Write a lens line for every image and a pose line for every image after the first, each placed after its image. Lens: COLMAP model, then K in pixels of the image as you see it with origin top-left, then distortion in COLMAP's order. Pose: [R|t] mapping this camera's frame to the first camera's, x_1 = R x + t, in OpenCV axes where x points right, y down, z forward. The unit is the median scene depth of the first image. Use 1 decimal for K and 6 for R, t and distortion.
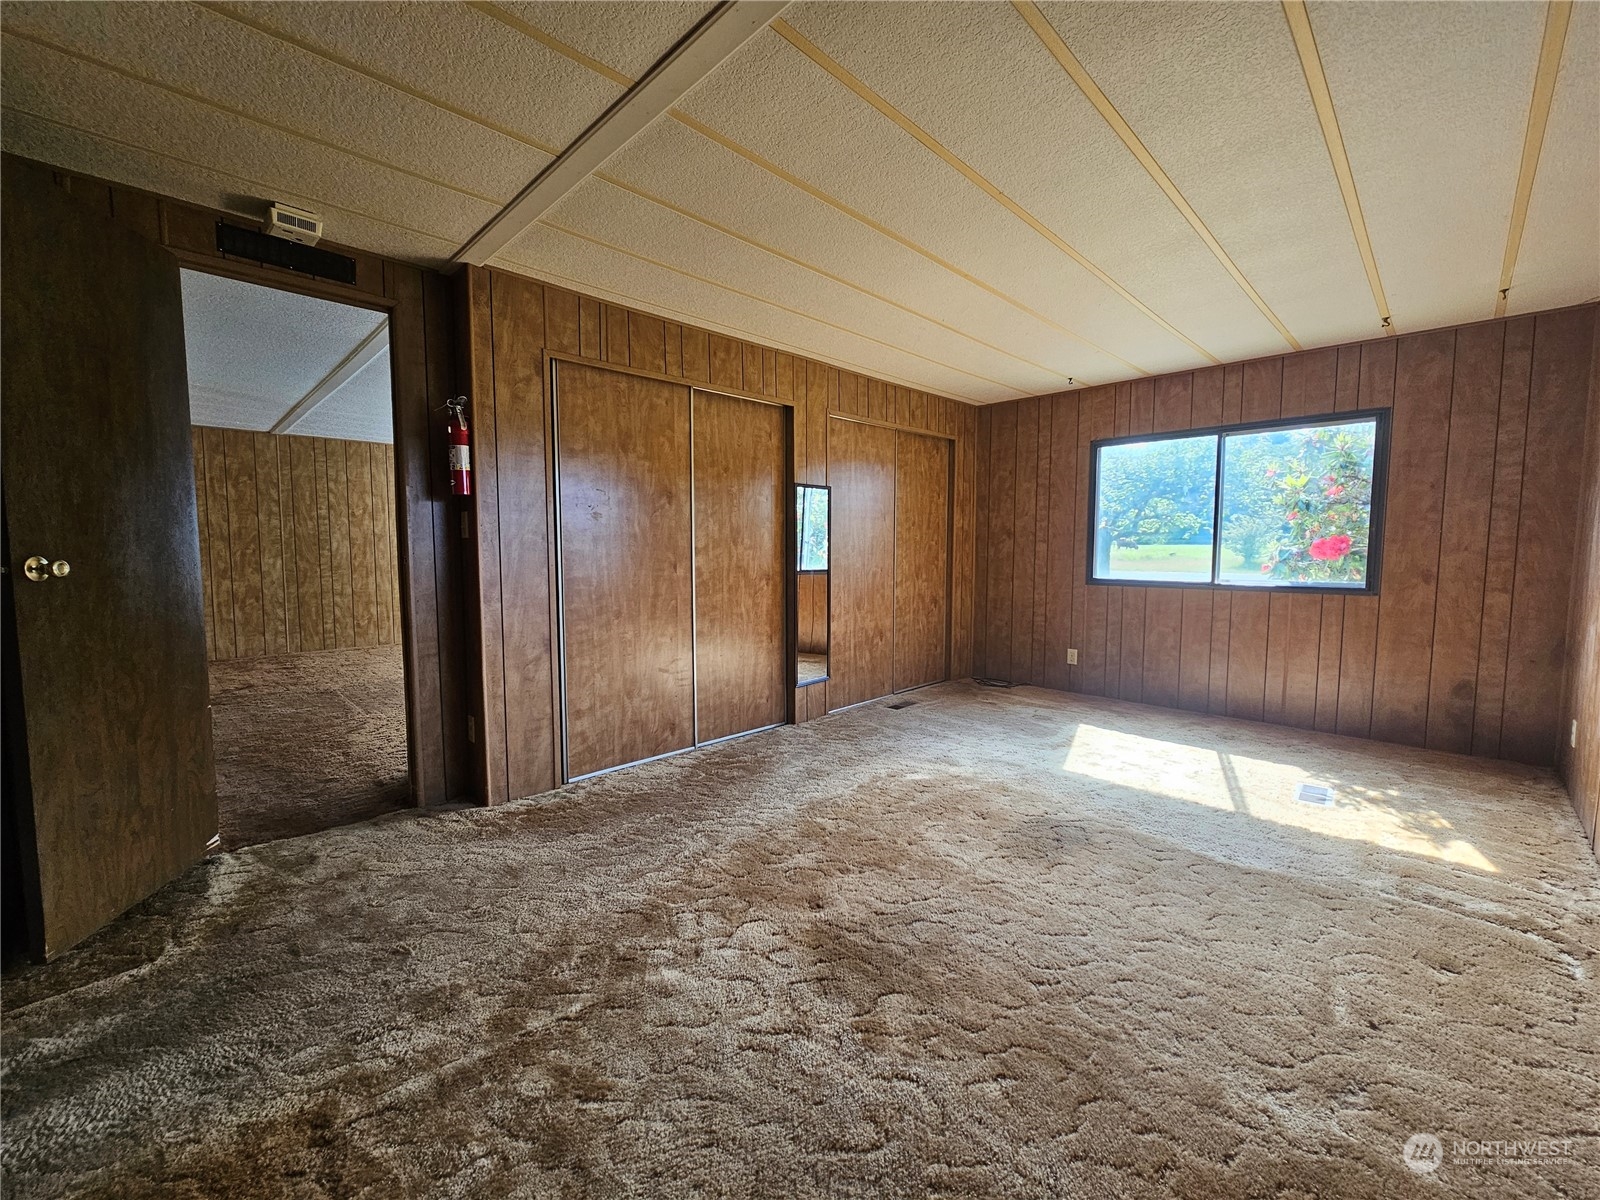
lens RADIAL K [[652.2, 0, 796.6], [0, 652.2, 595.9], [0, 0, 1]] dist [-0.000089, -0.000053]
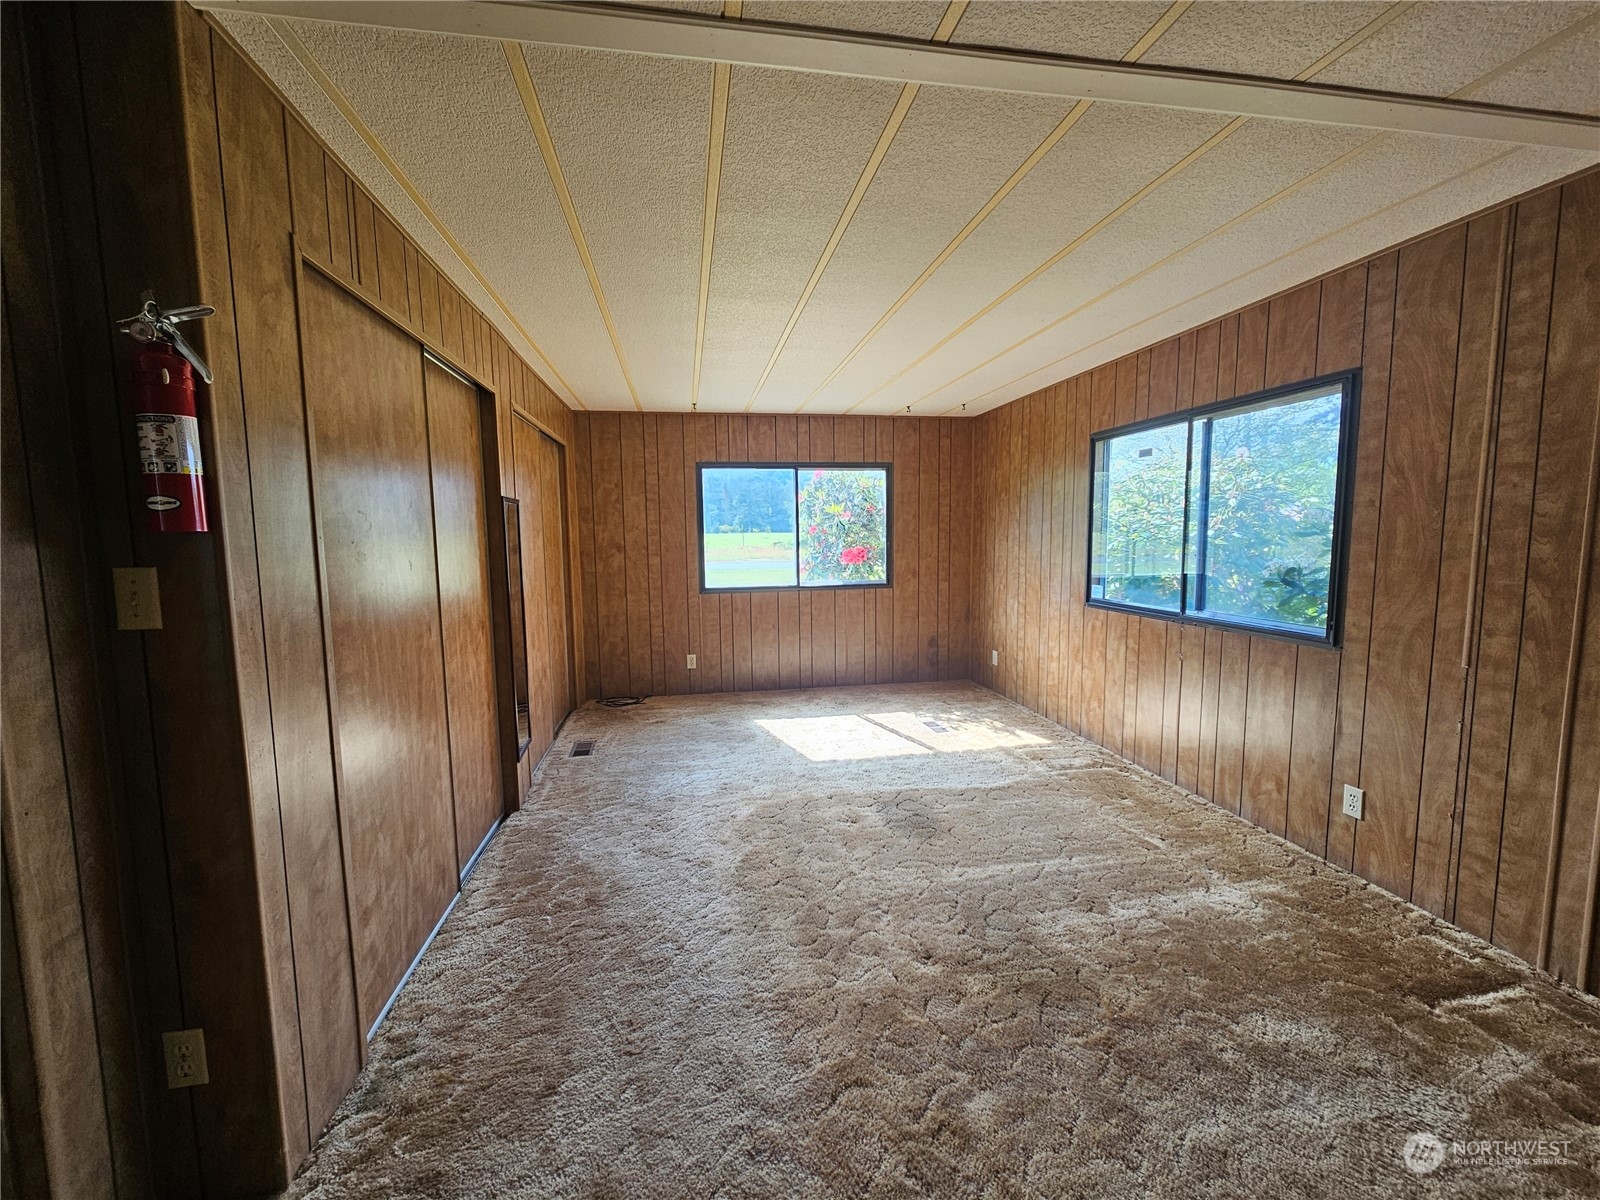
lens RADIAL K [[652.2, 0, 796.6], [0, 652.2, 595.9], [0, 0, 1]] dist [-0.000089, -0.000053]
pose [[0.574383, -0.086060, 0.814051, -0.467755], [0.076043, 0.995768, 0.051617, -0.077255], [-0.815047, 0.032255, 0.578496, 0.315420]]
